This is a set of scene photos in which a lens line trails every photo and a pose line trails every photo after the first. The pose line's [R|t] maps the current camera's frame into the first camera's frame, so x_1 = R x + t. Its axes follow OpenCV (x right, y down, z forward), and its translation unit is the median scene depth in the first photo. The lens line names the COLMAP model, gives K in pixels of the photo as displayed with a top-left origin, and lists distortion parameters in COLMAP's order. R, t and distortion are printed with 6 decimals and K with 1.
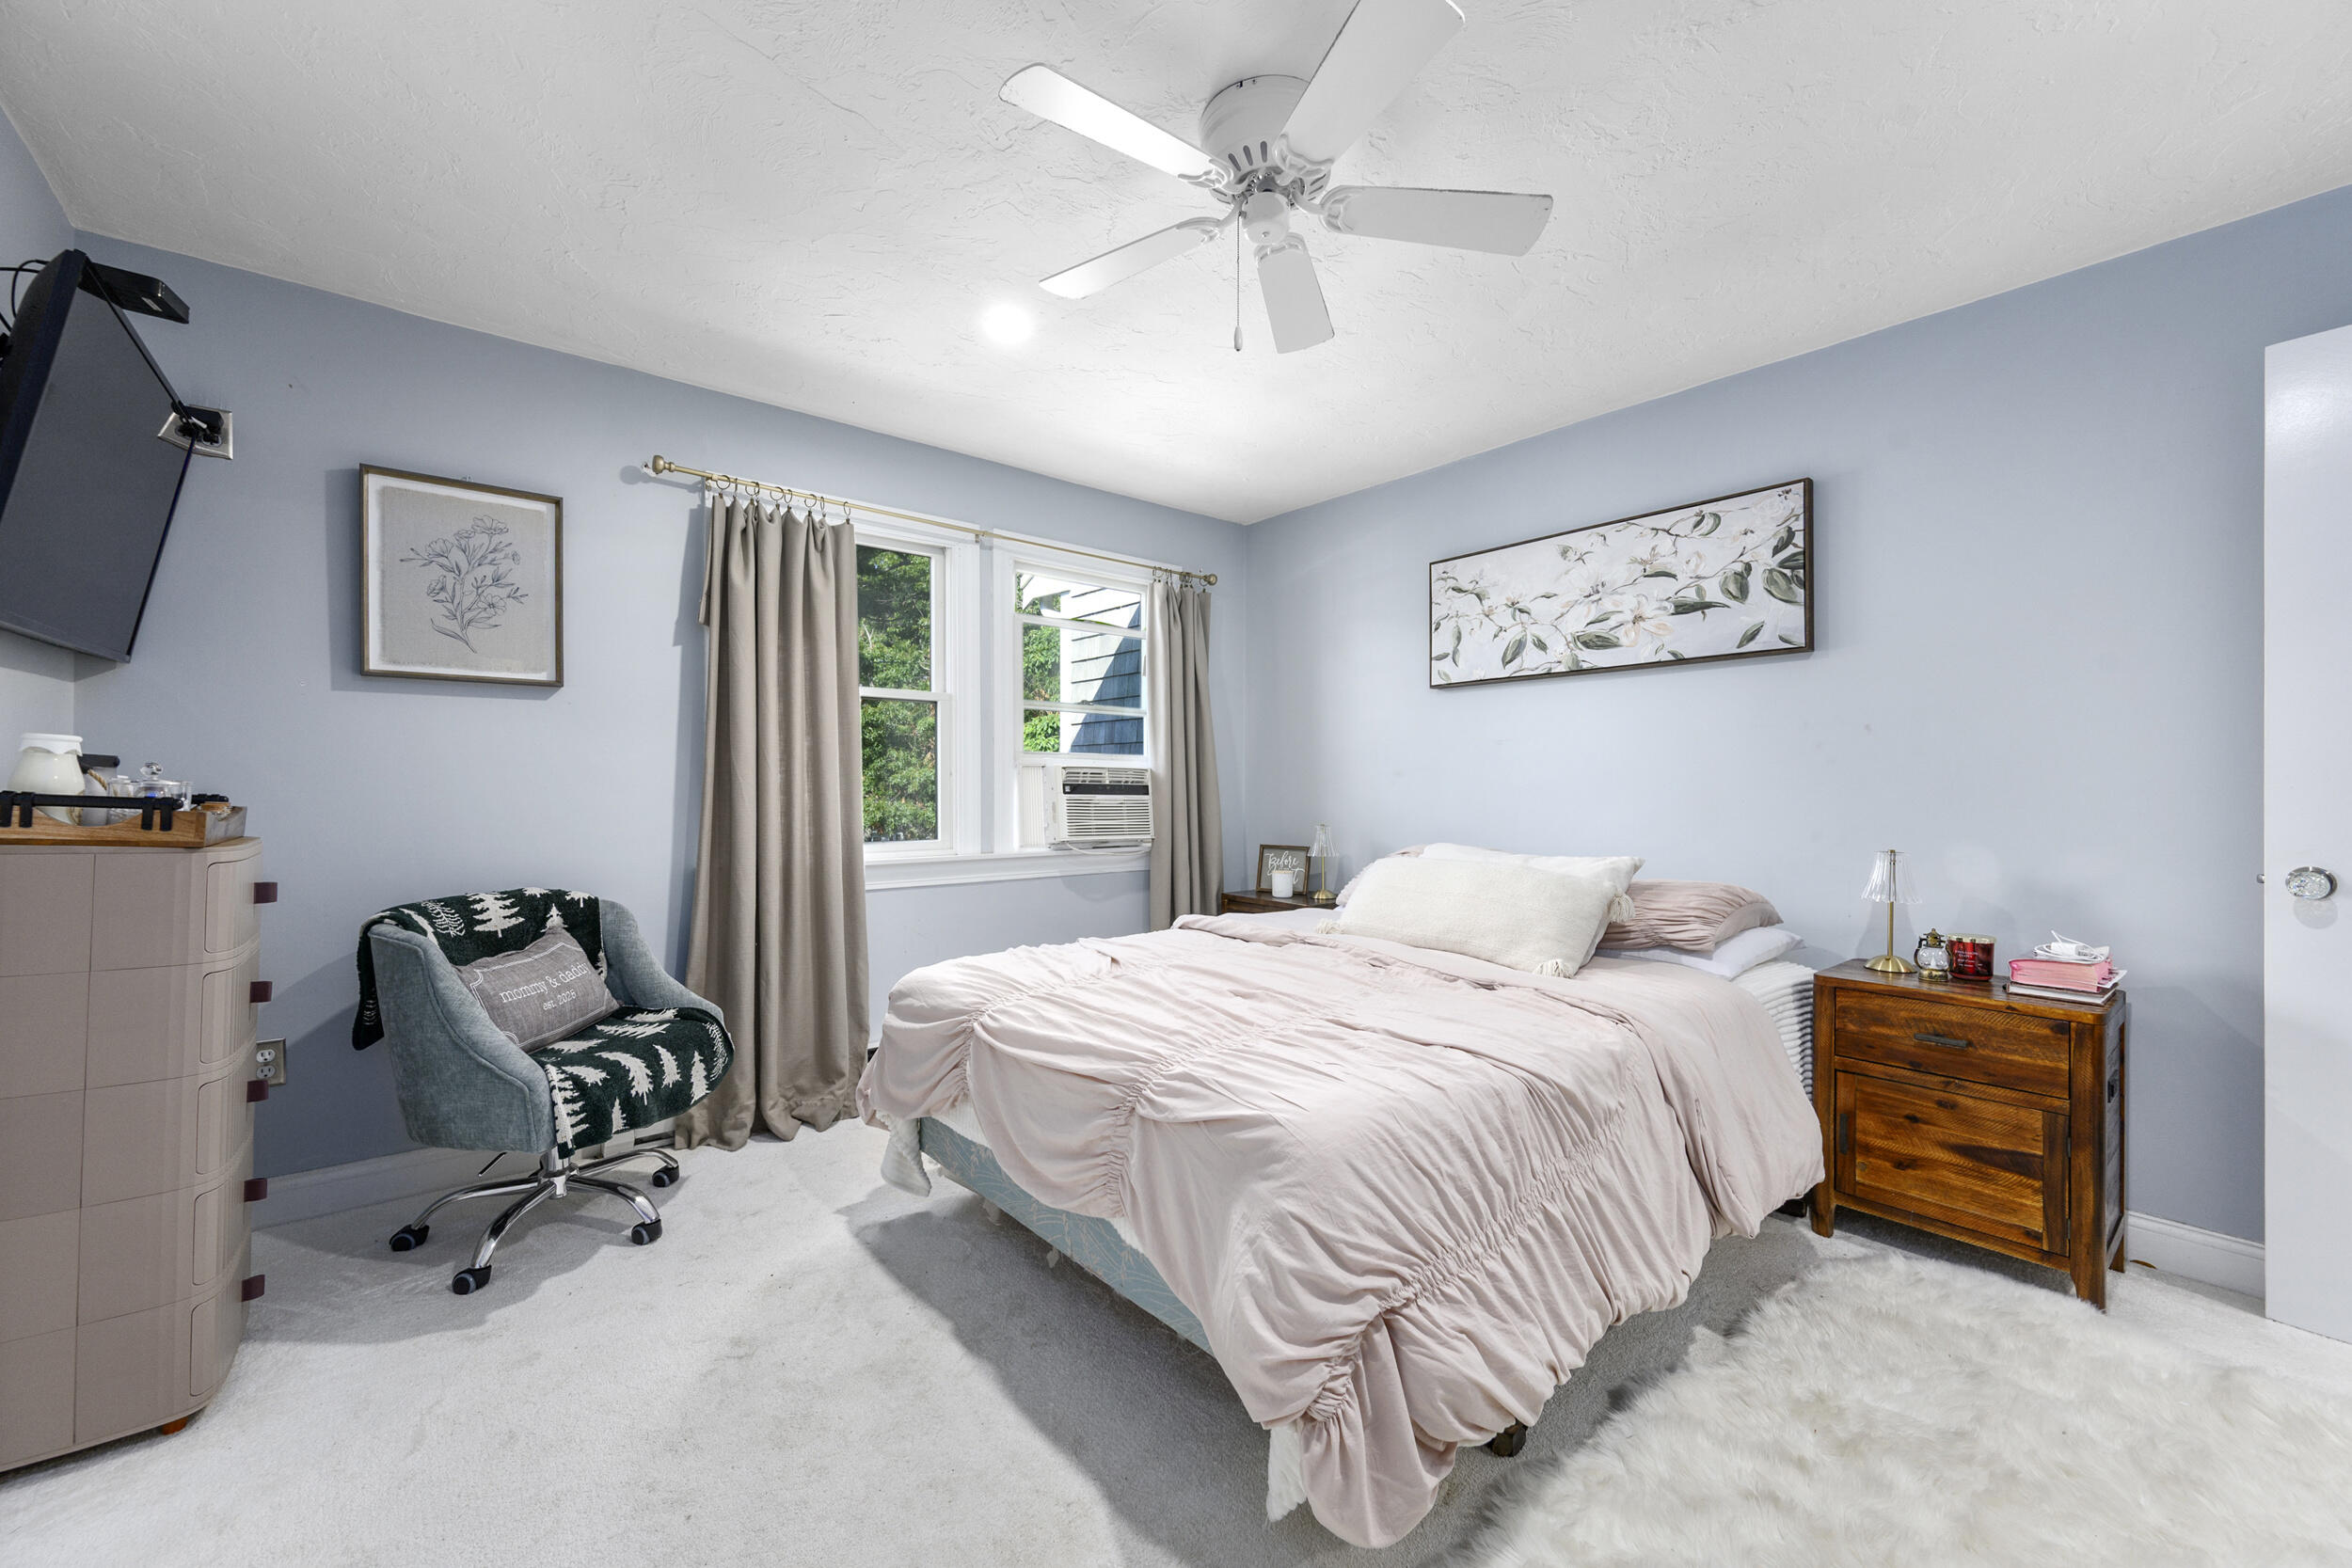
lens RADIAL K [[948.0, 0, 1176.8], [0, 948.0, 792.6], [0, 0, 1]] dist [-0.002145, -0.000012]
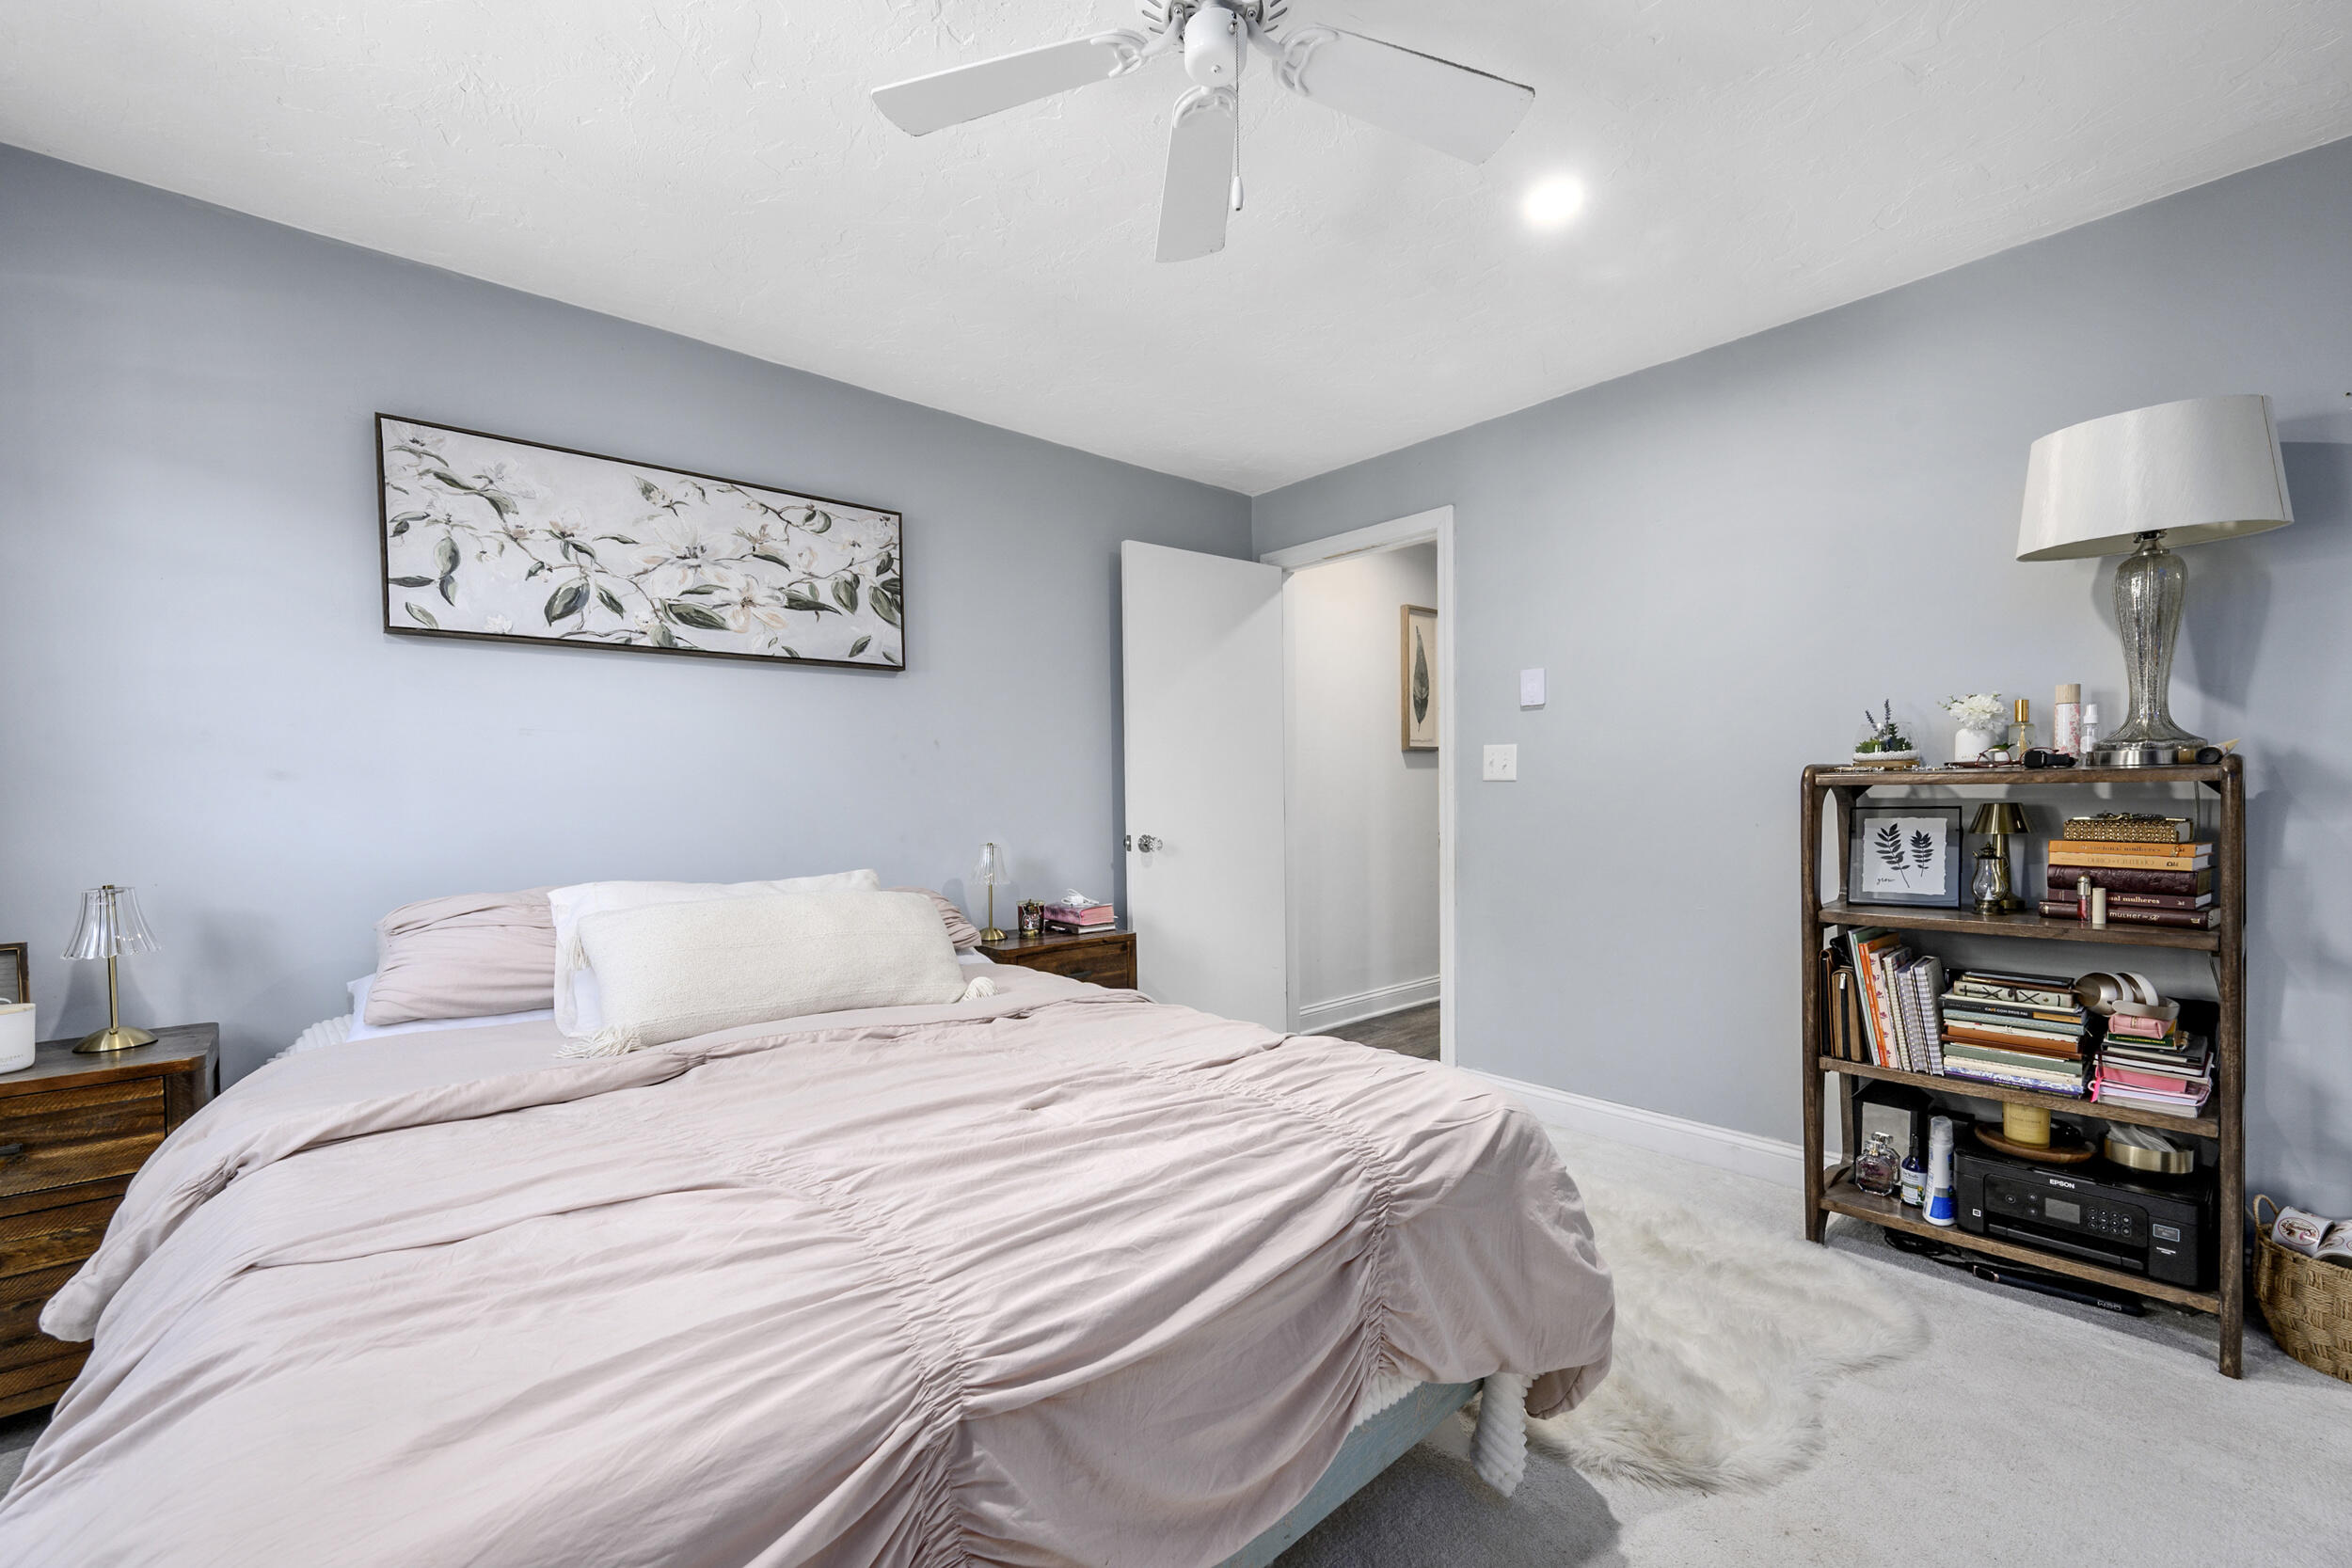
lens RADIAL K [[948.0, 0, 1212.0], [0, 948.0, 815.9], [0, 0, 1]] dist [-0.002145, -0.000012]
pose [[-0.054407, -0.025361, 0.998197, -0.437984], [0.017423, 0.999501, 0.026344, -0.003199], [-0.998367, 0.018825, -0.053938, 0.670086]]
